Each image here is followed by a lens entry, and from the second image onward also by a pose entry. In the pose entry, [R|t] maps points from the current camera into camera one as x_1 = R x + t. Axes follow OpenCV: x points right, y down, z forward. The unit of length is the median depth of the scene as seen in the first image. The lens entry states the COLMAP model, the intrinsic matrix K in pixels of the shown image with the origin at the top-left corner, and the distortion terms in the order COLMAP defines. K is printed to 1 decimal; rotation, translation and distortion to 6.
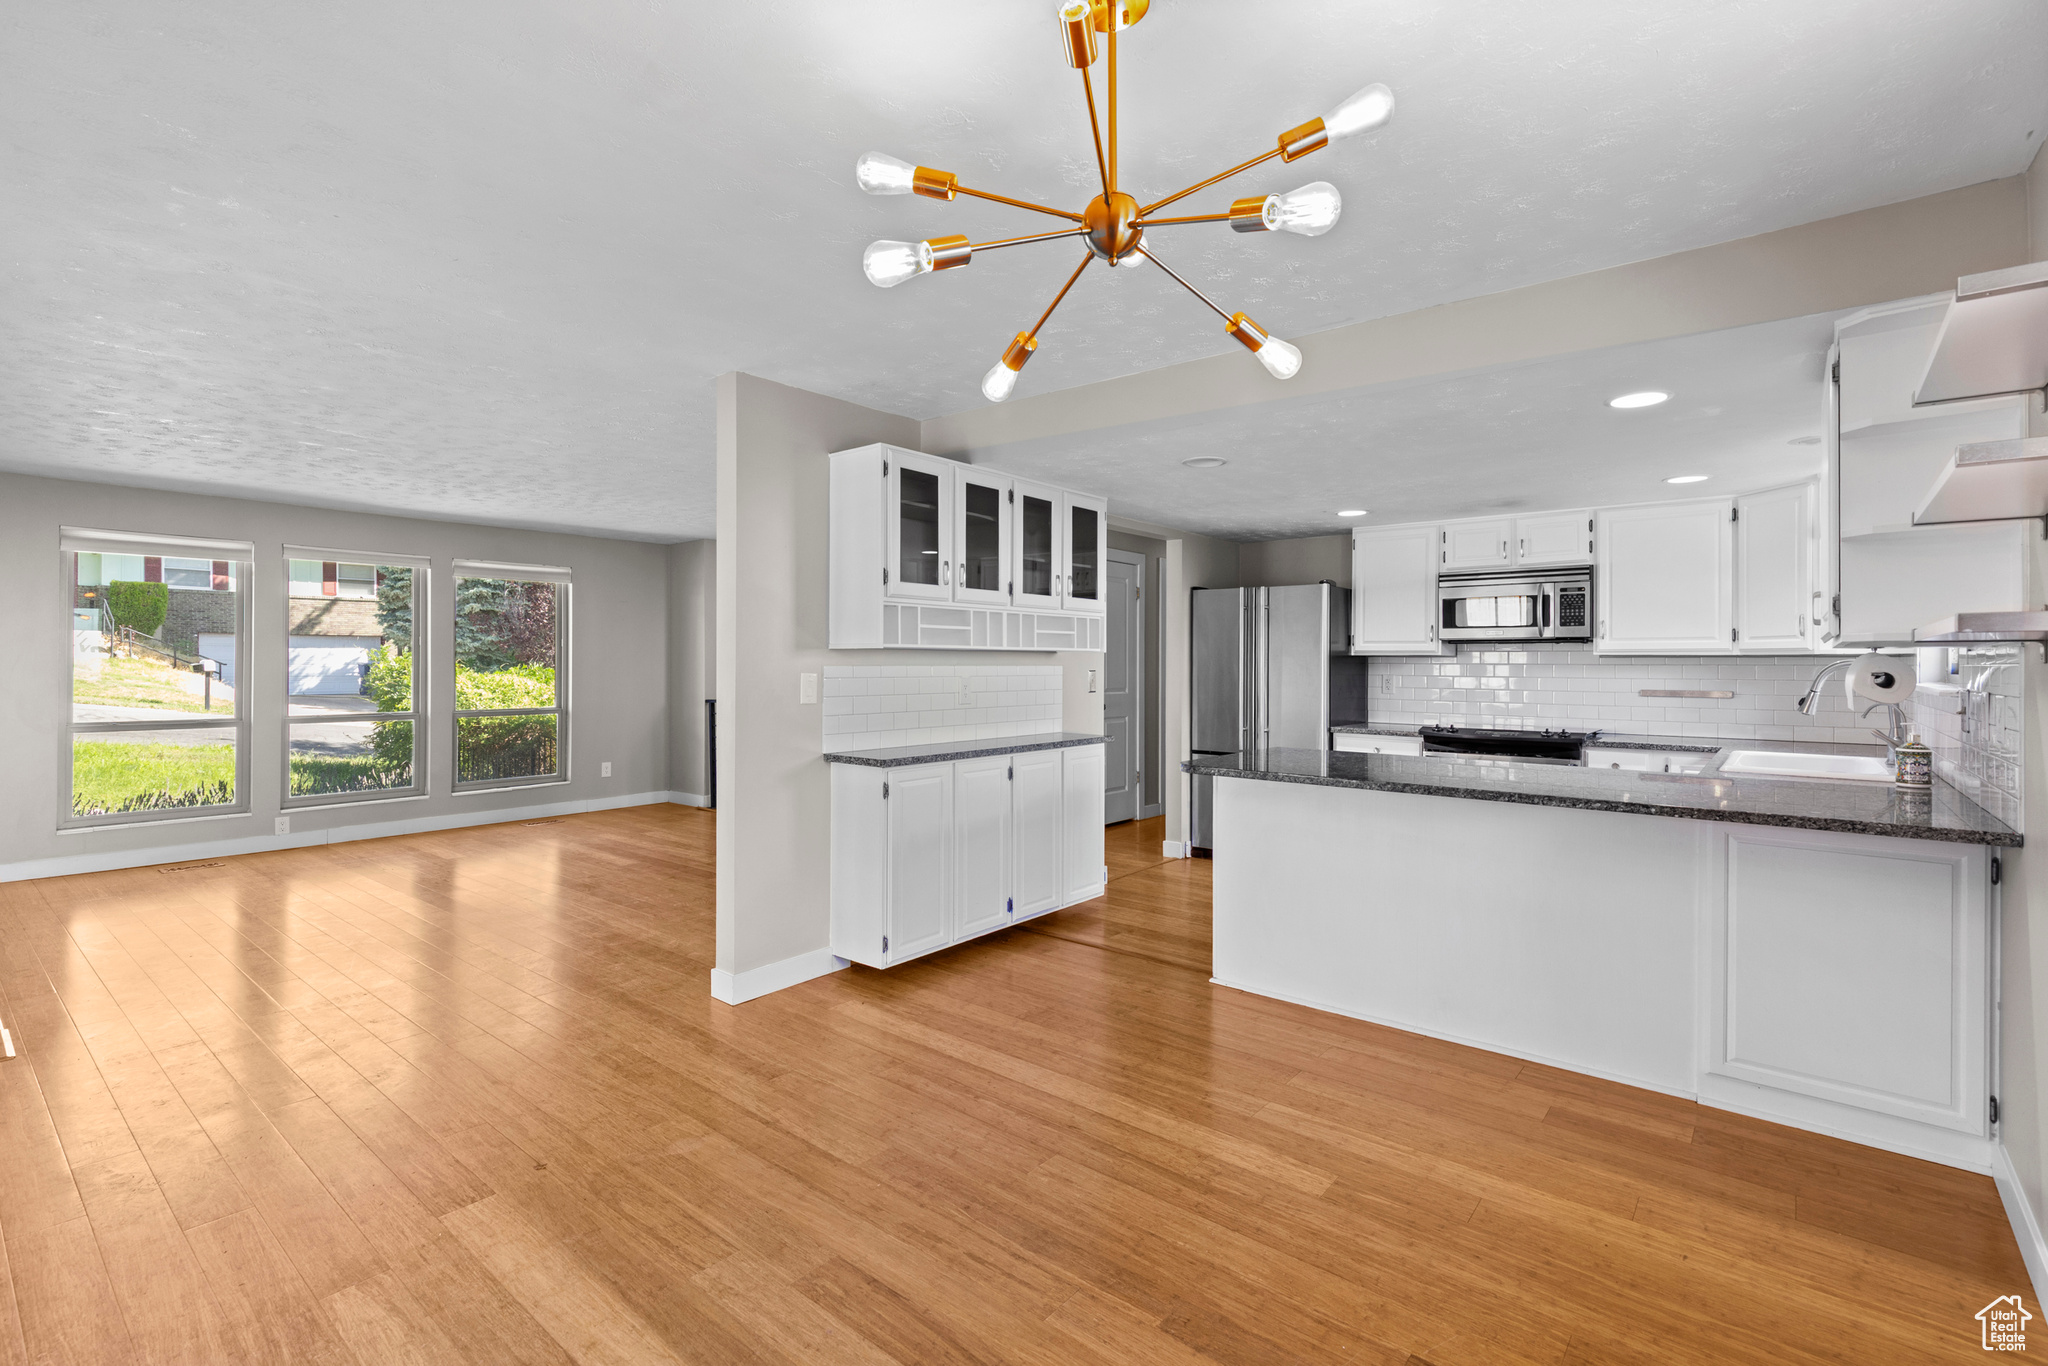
lens RADIAL K [[932.6, 0, 1028.7], [0, 932.6, 662.5], [0, 0, 1]] dist [0.010913, -0.001975]
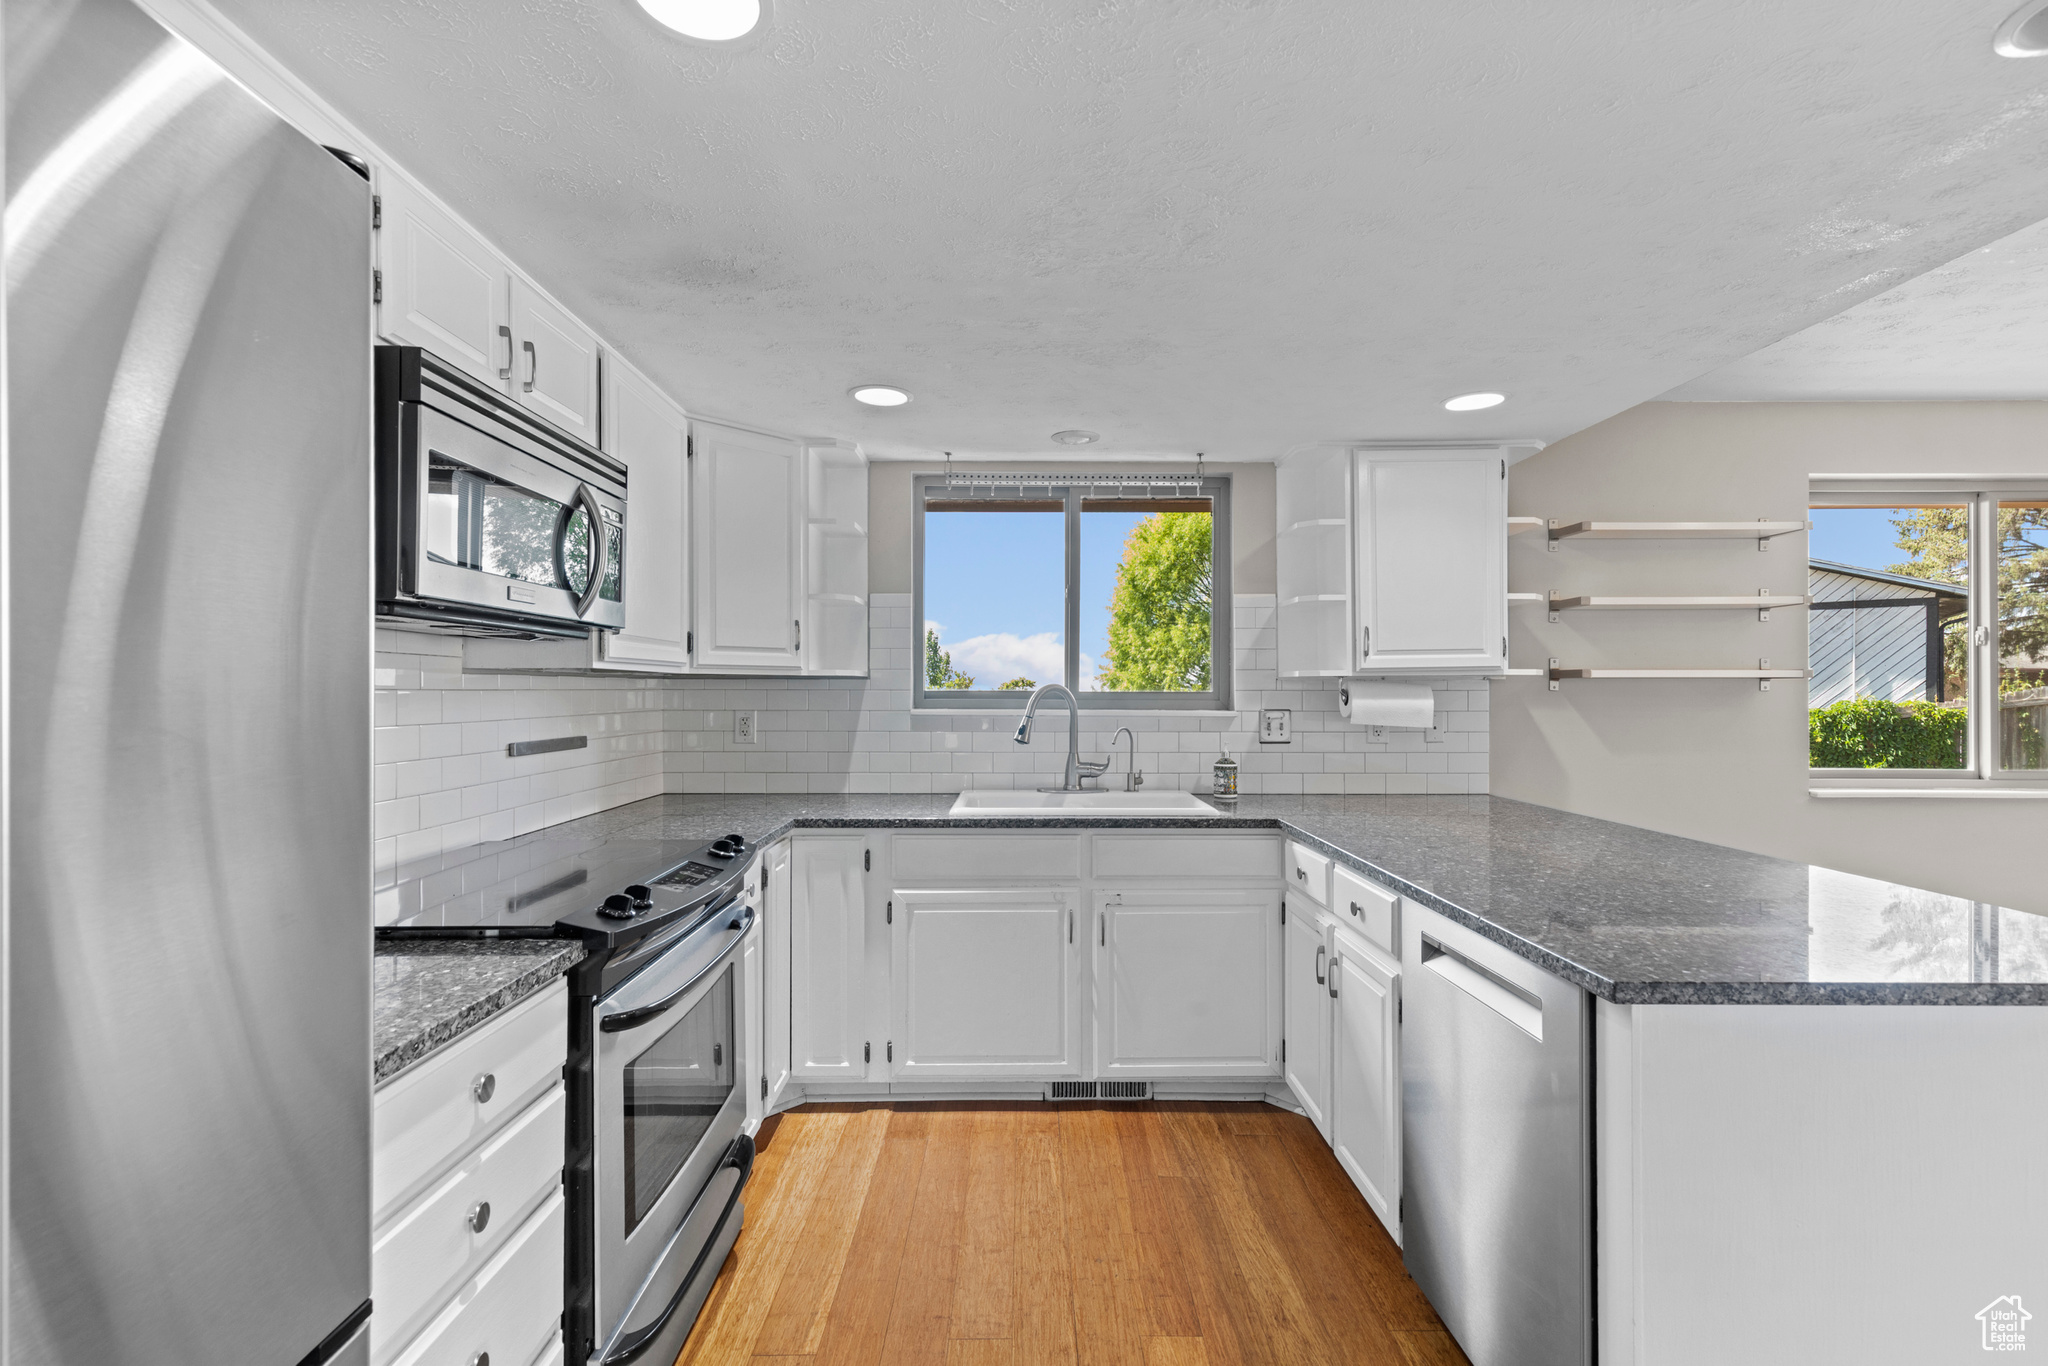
lens RADIAL K [[932.6, 0, 1008.7], [0, 932.6, 689.7], [0, 0, 1]] dist [0.010913, -0.001975]
pose [[-0.632861, -0.003553, 0.774257, 0.185777], [-0.005126, 0.999987, 0.000399, 0.000997], [-0.774249, -0.003716, -0.632871, 1.550206]]
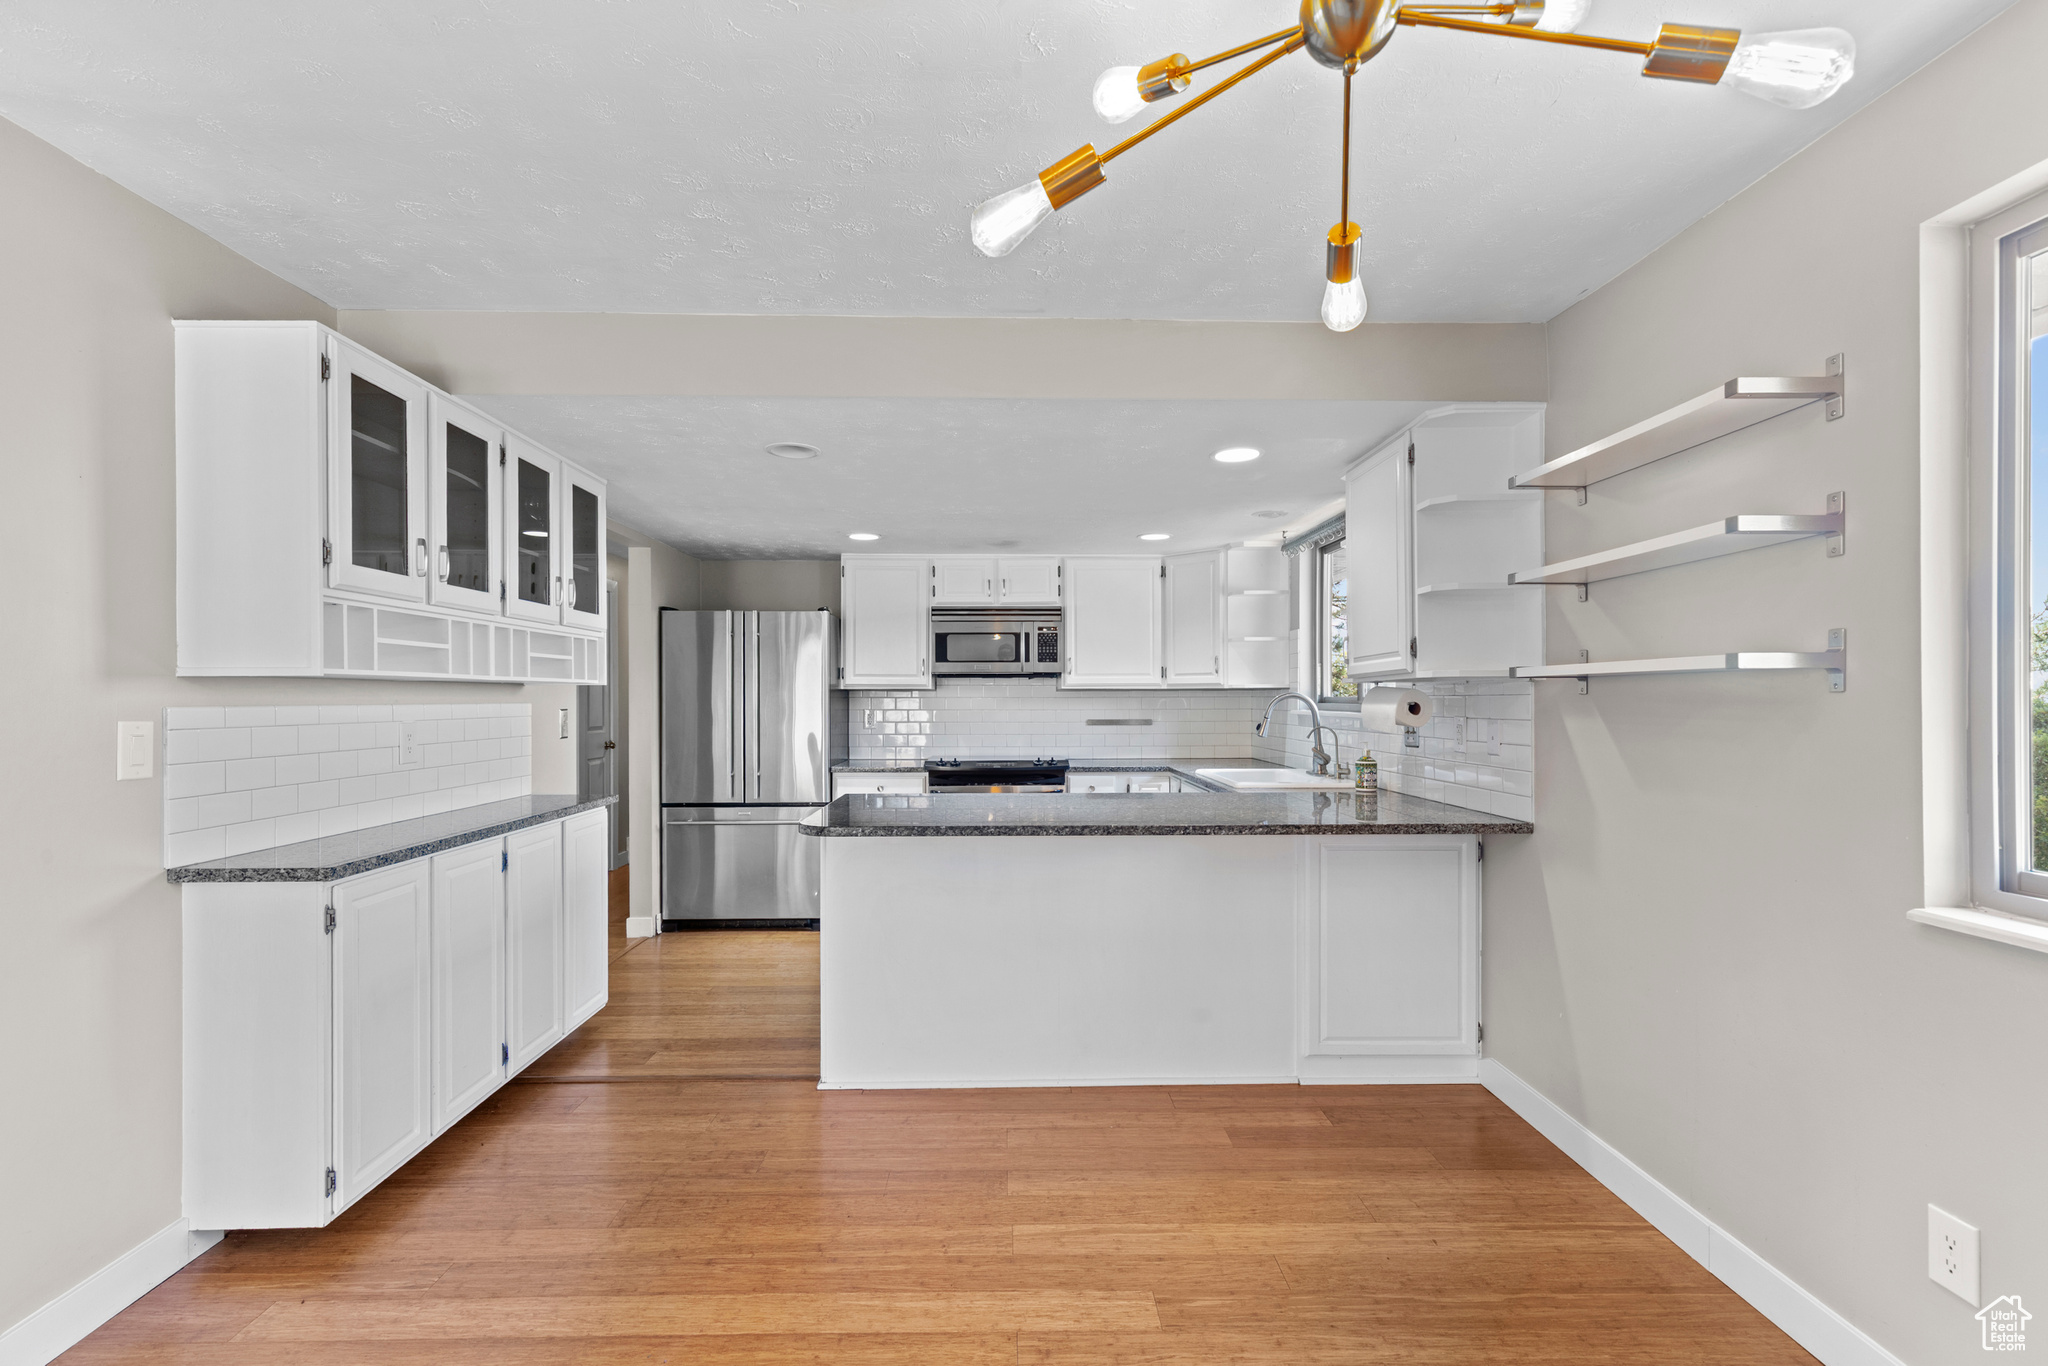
lens RADIAL K [[932.6, 0, 1019.6], [0, 932.6, 699.9], [0, 0, 1]] dist [0.010913, -0.001975]
pose [[0.760658, -0.006845, 0.649116, -0.203125], [0.004787, 0.999976, 0.004935, -0.001193], [-0.649135, -0.000647, 0.760673, 0.269322]]
